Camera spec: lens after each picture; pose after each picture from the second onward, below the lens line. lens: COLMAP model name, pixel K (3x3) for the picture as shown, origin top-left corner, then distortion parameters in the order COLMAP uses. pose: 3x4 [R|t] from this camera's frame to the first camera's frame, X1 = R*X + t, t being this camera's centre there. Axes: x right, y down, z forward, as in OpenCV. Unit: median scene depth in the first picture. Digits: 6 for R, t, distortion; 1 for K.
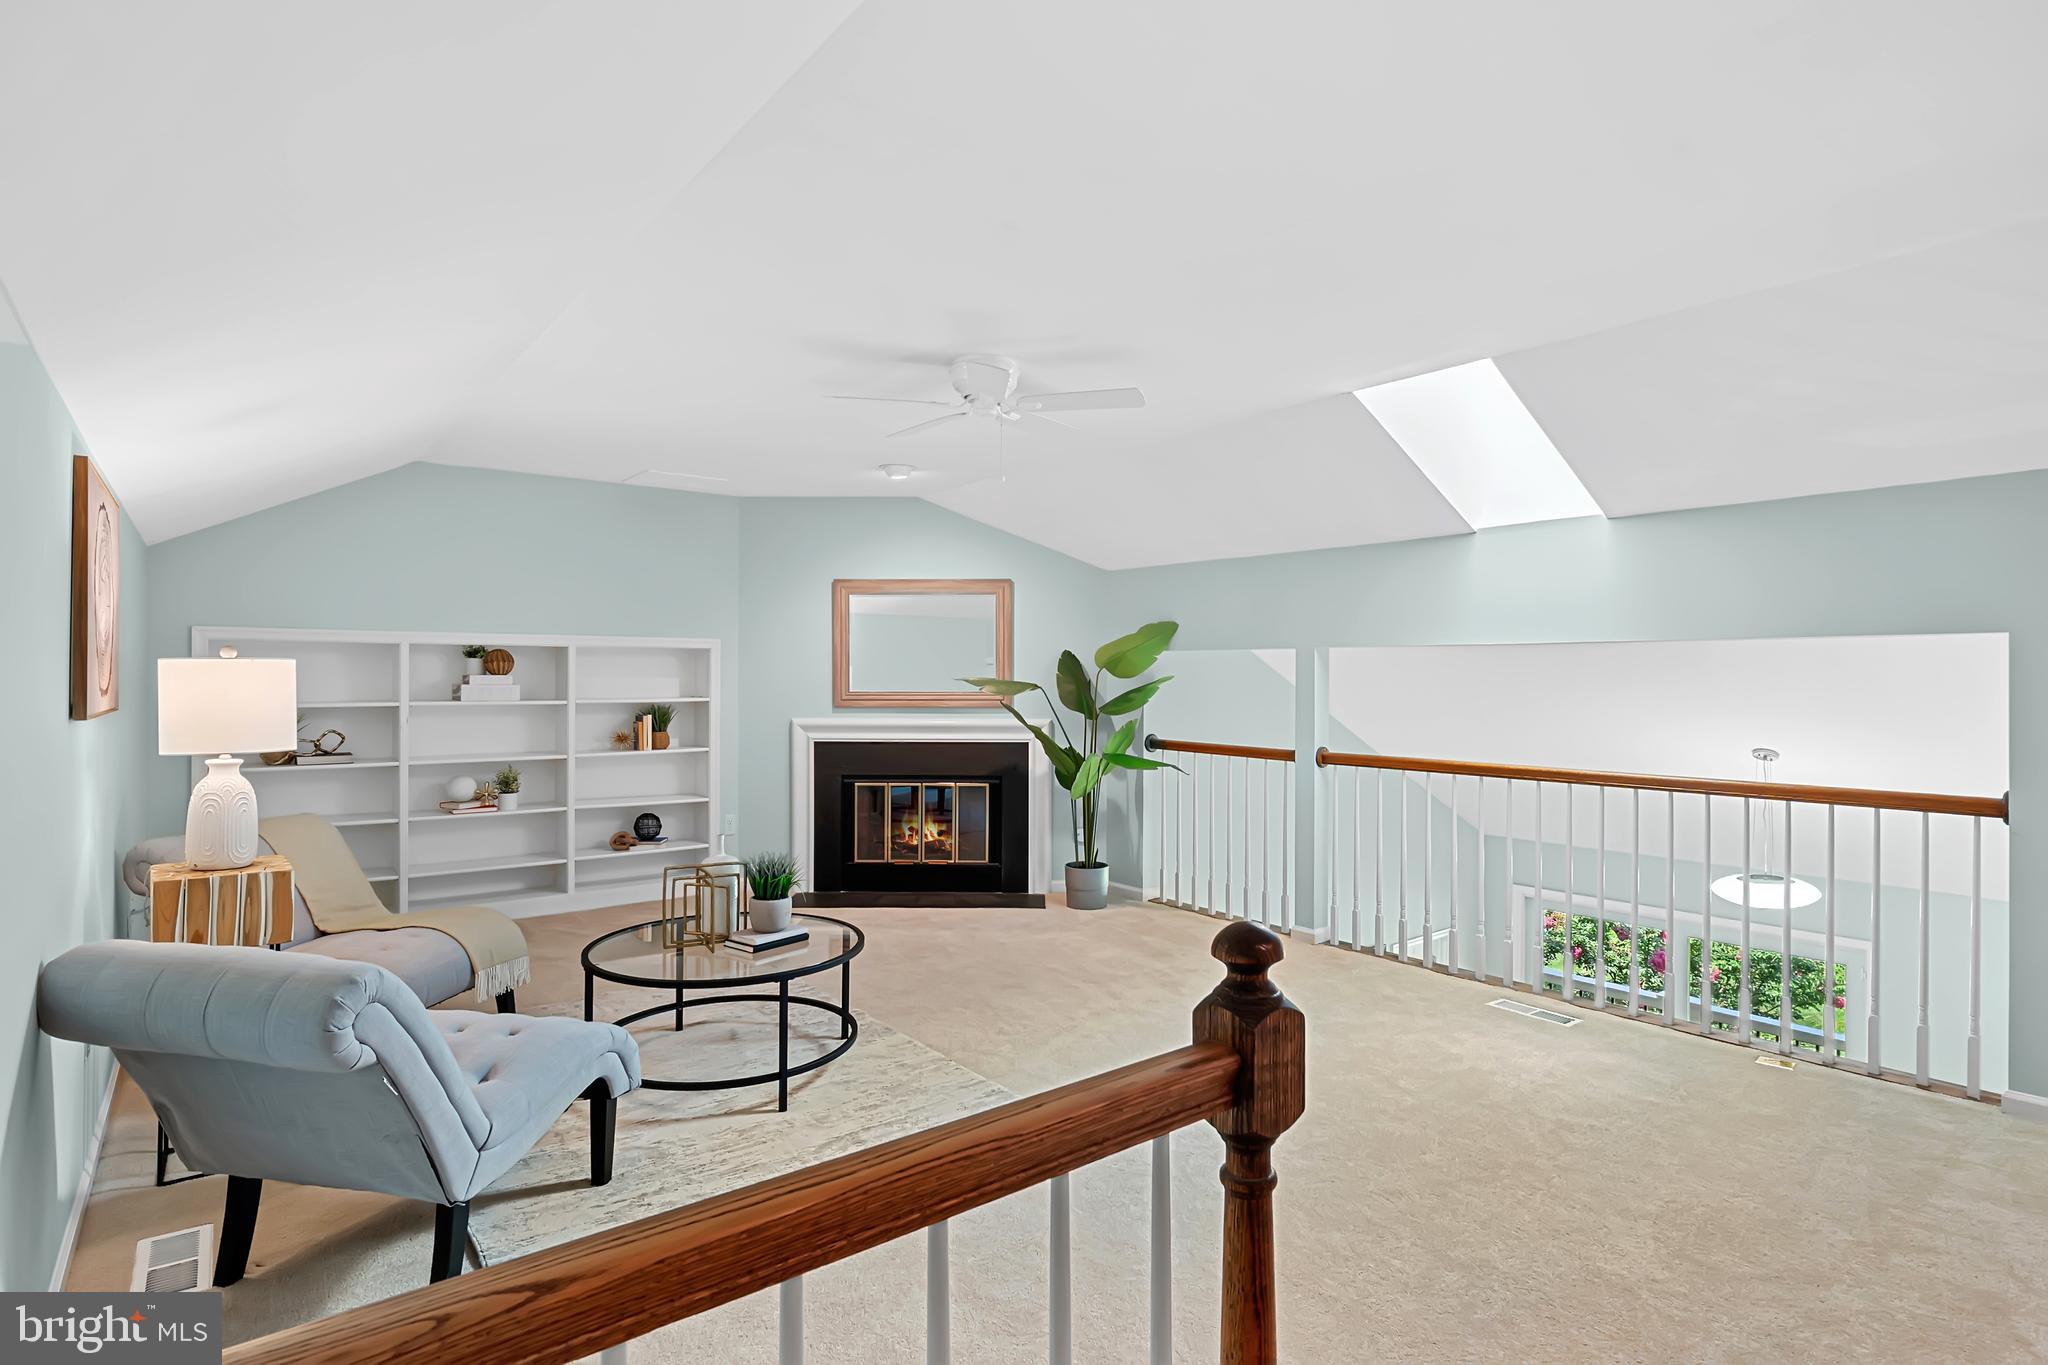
lens RADIAL K [[1024.0, 0, 1031.0], [0, 1024.0, 683.1], [0, 0, 1]] dist [-0.010932, -0.000577]
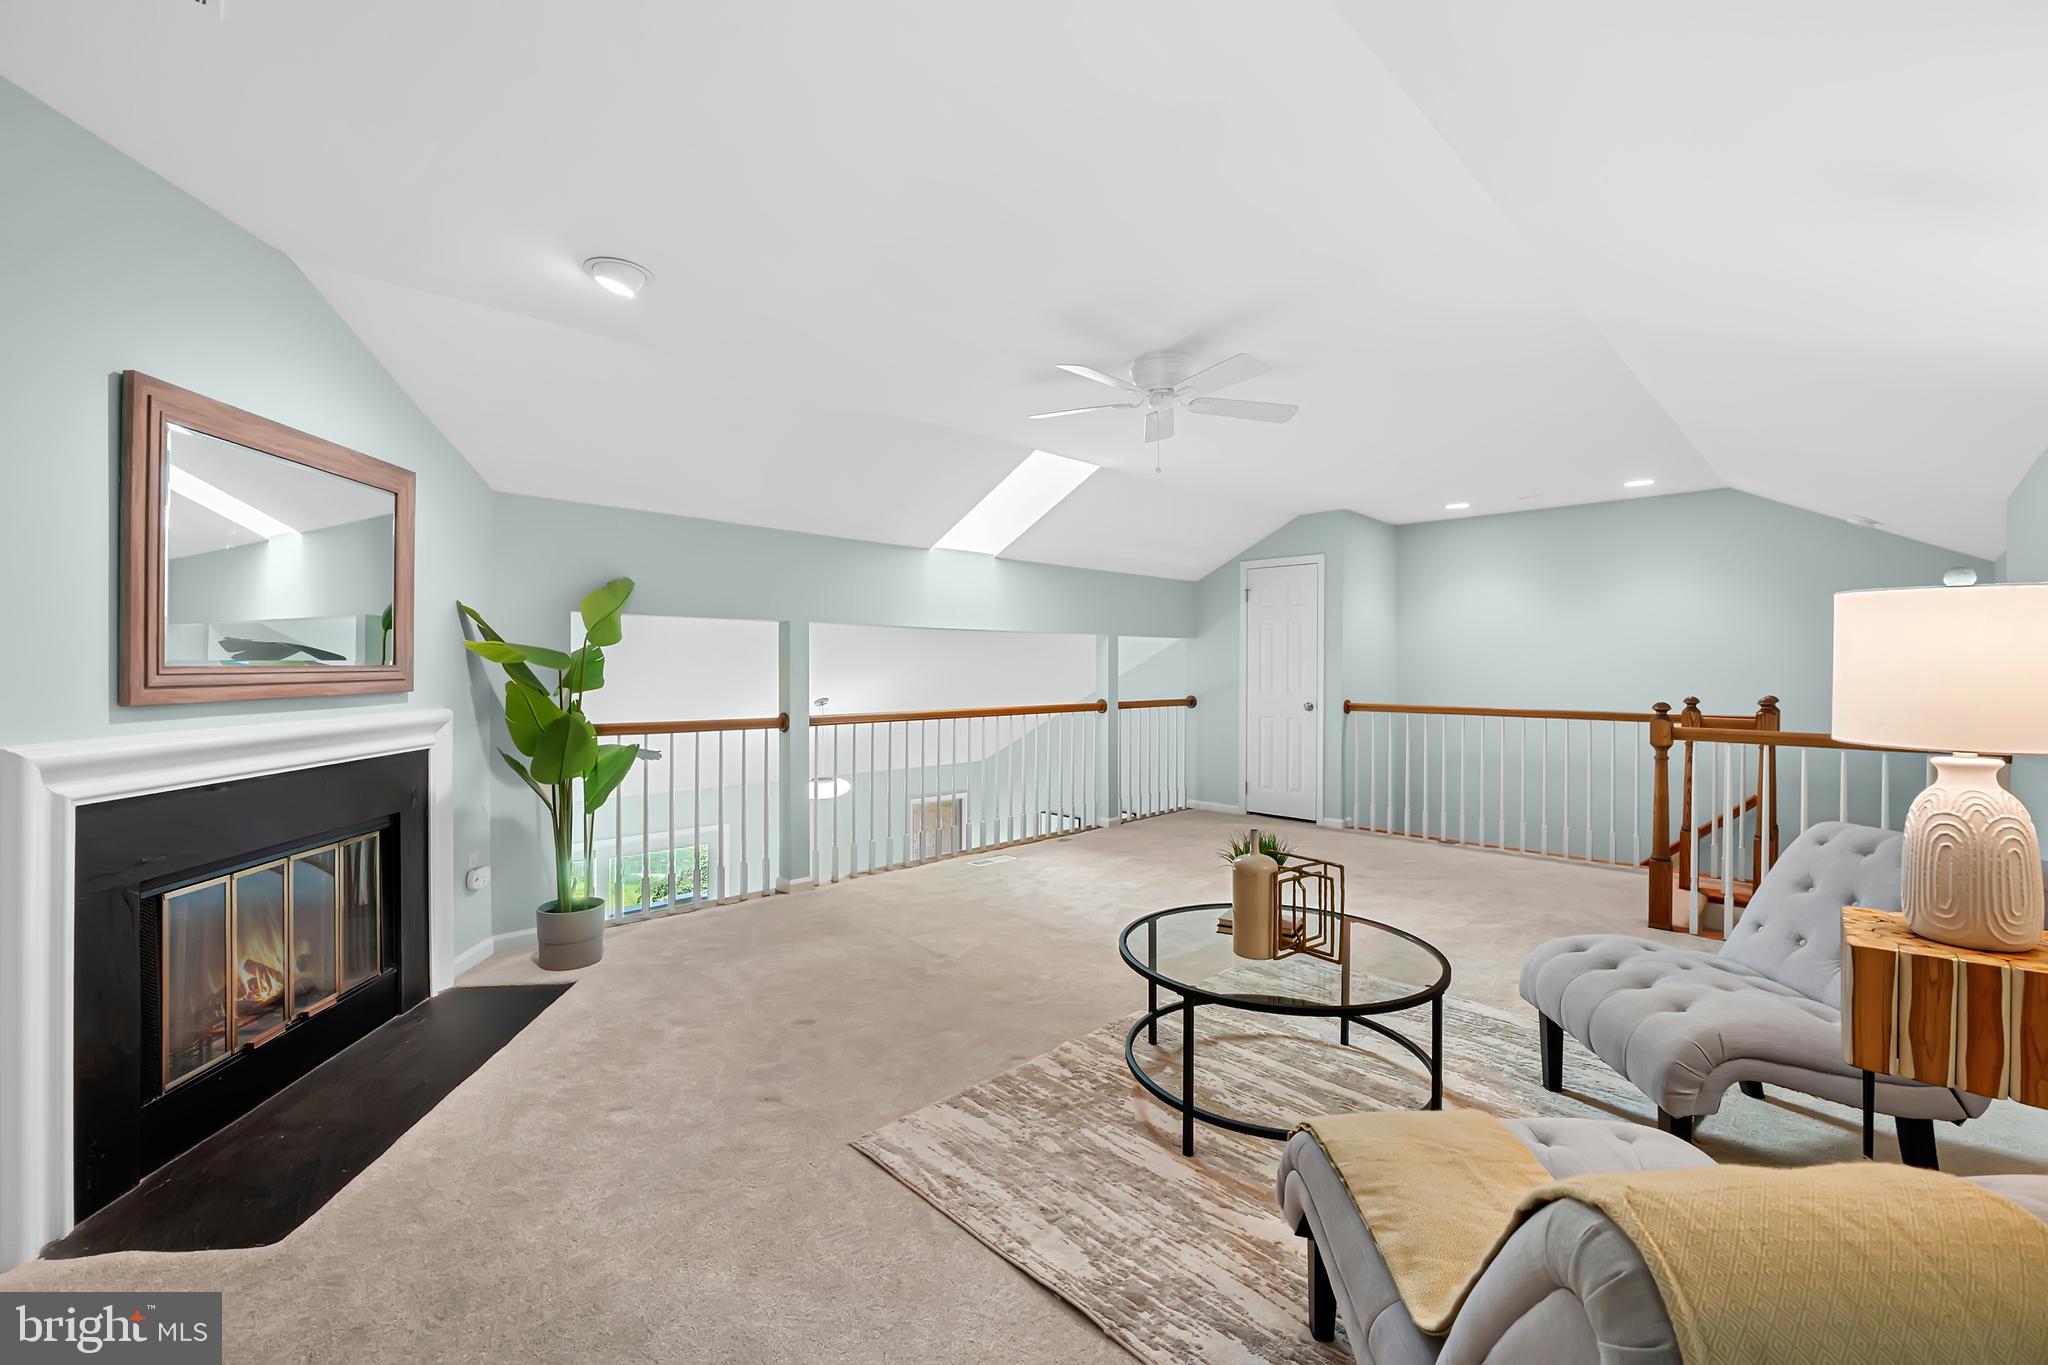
lens RADIAL K [[889.9, 0, 1033.6], [0, 889.9, 664.8], [0, 0, 1]] dist [-0.000272, -0.000083]
pose [[-0.111593, -0.007948, 0.993722, -0.600415], [-0.009960, 0.999927, 0.006879, 0.002235], [-0.993704, -0.009130, -0.111664, 0.754681]]
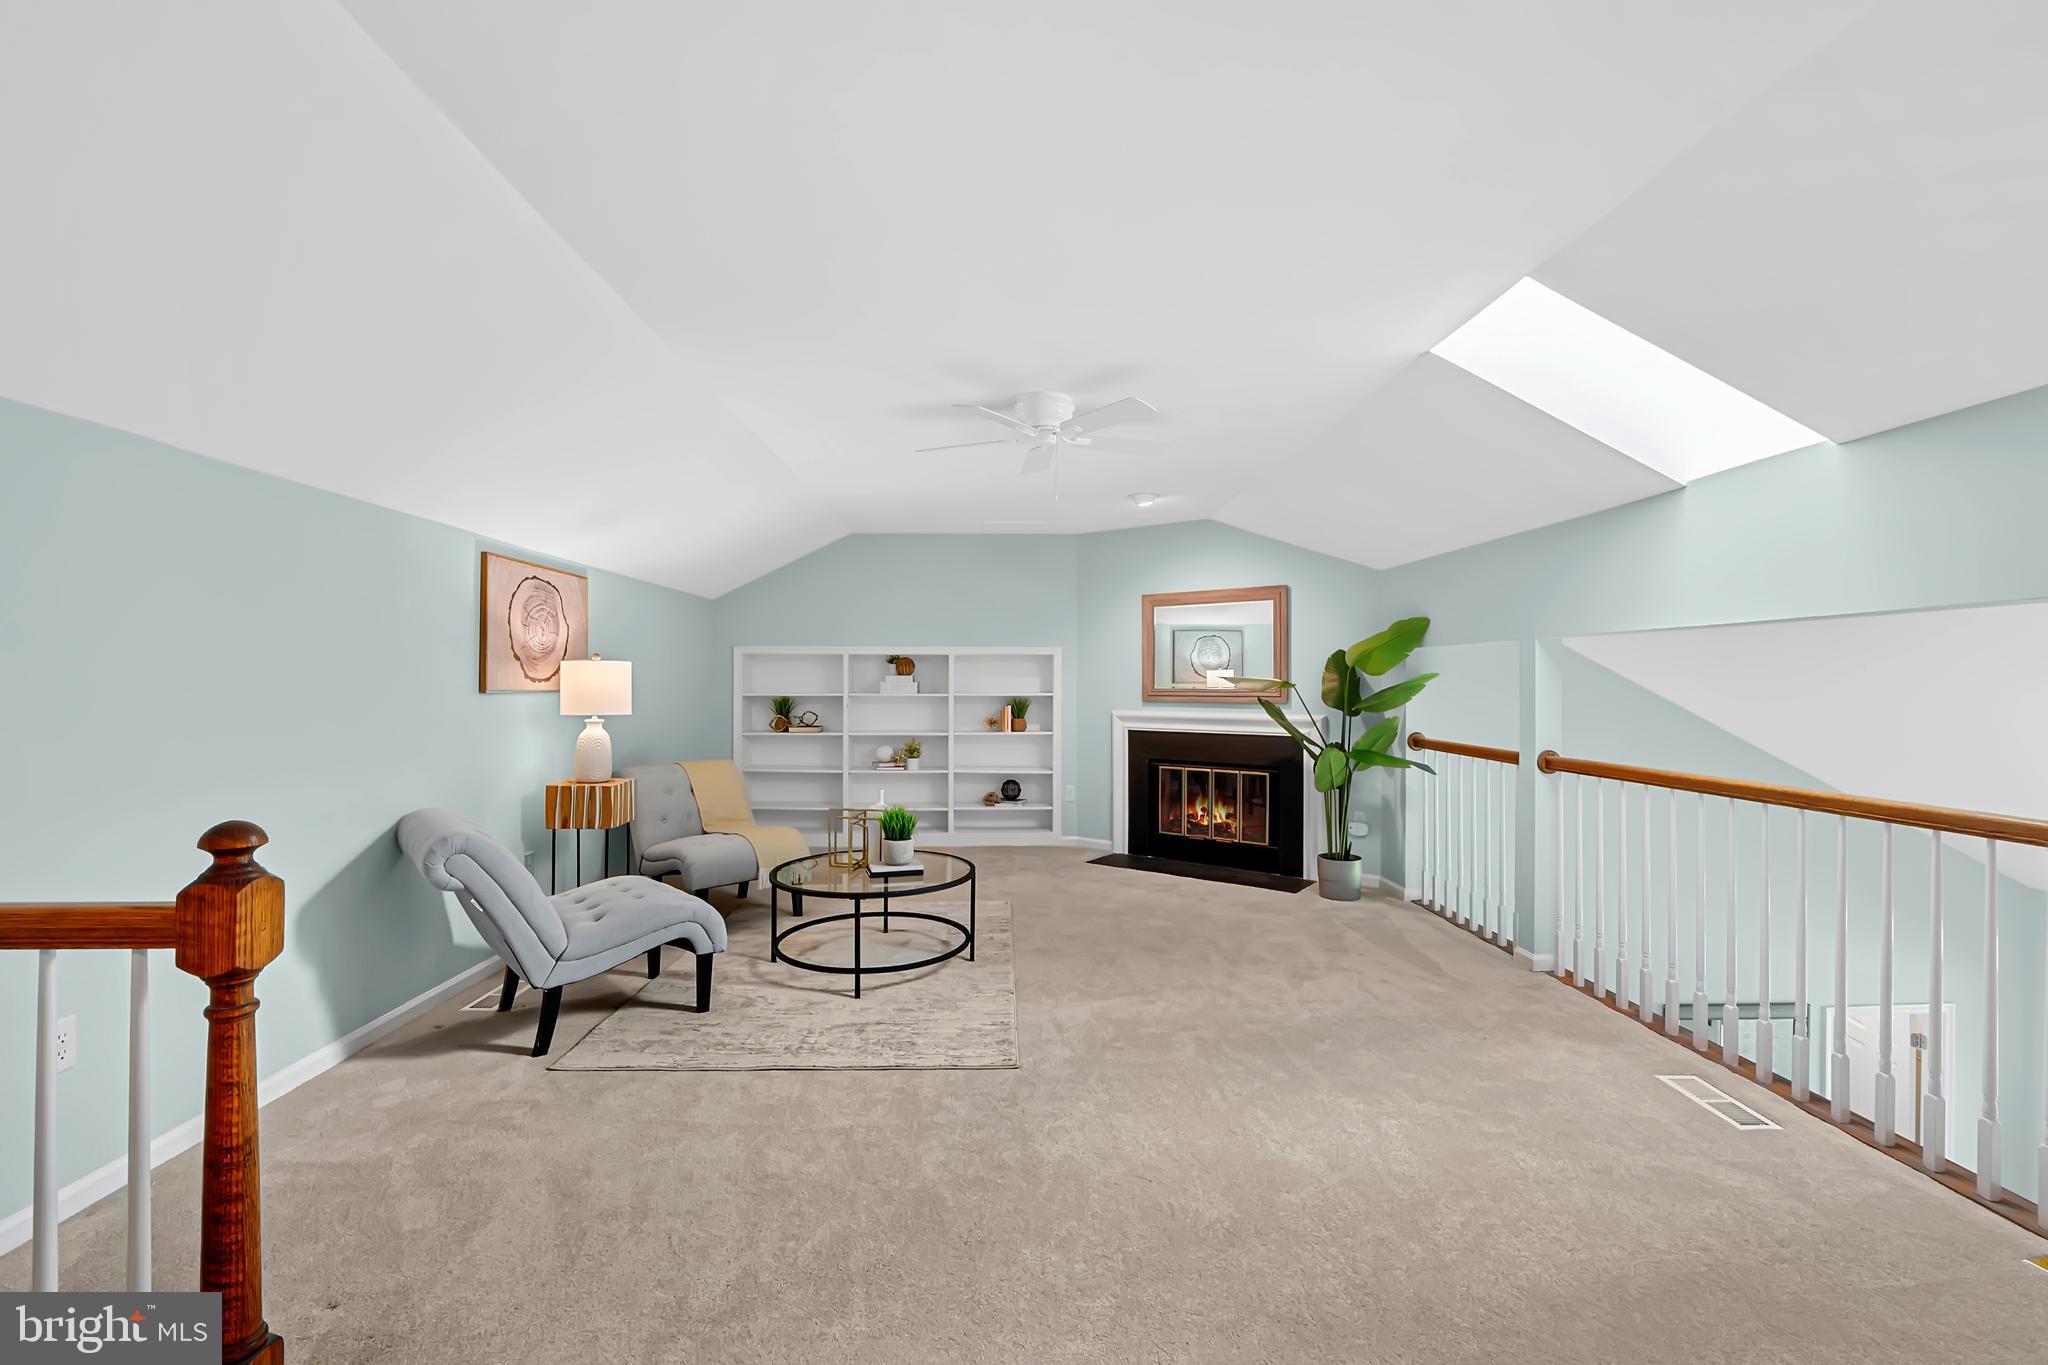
lens RADIAL K [[847.7, 0, 1031.1], [0, 847.7, 681.7], [0, 0, 1]] dist [-0.013673, 0.001426]
pose [[0.814893, -0.001052, -0.579611, 0.297140], [-0.005123, 0.999946, -0.009017, 0.010326], [0.579589, 0.010318, 0.814844, 0.124113]]
